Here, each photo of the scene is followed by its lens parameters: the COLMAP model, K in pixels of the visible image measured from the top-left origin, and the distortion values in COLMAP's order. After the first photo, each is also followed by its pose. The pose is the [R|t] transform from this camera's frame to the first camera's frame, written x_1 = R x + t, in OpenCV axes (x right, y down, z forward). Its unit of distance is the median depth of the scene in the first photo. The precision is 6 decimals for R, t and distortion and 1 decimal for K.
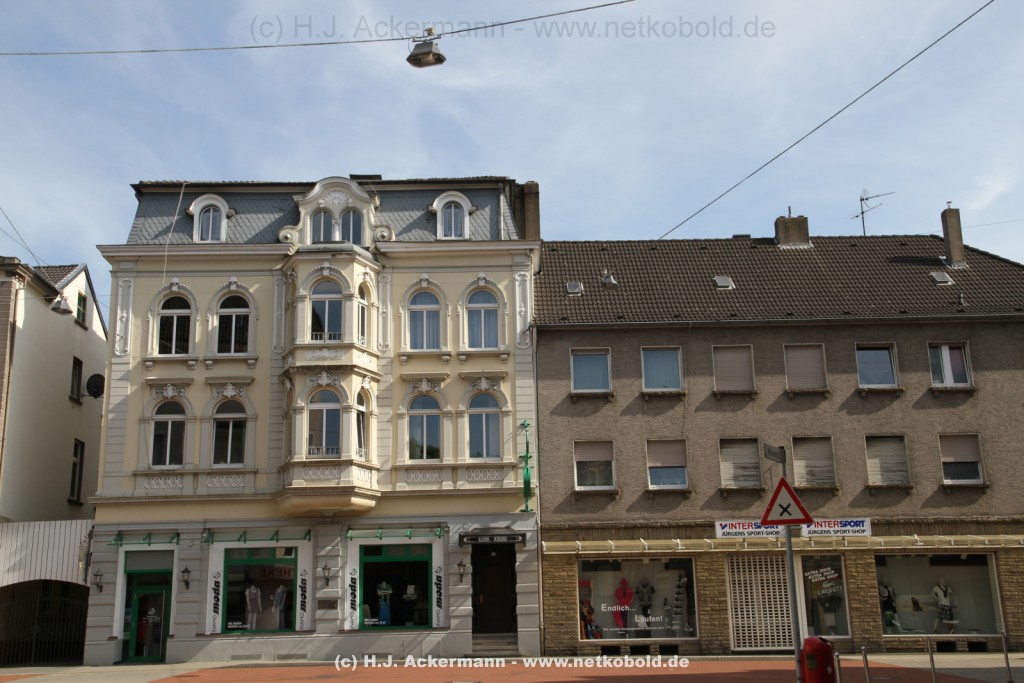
lens RADIAL K [[1187.5, 0, 512.2], [0, 1187.5, 339.2], [0, 0, 1]] dist [0.060954, 0.000000]
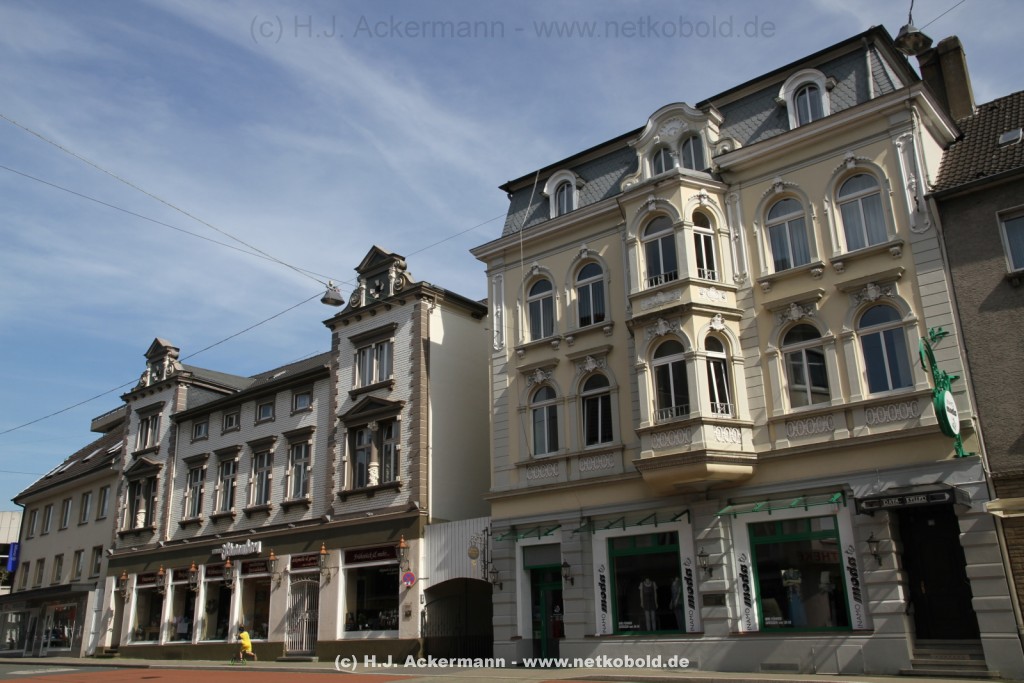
lens RADIAL K [[883.9, 0, 503.5], [0, 883.9, 335.8], [0, 0, 1]] dist [-0.045407, 0.111057]
pose [[0.758646, -0.203623, -0.618865, 0.136241], [0.168221, 0.978915, -0.115872, 0.090082], [0.629410, -0.016200, 0.776904, 0.438372]]
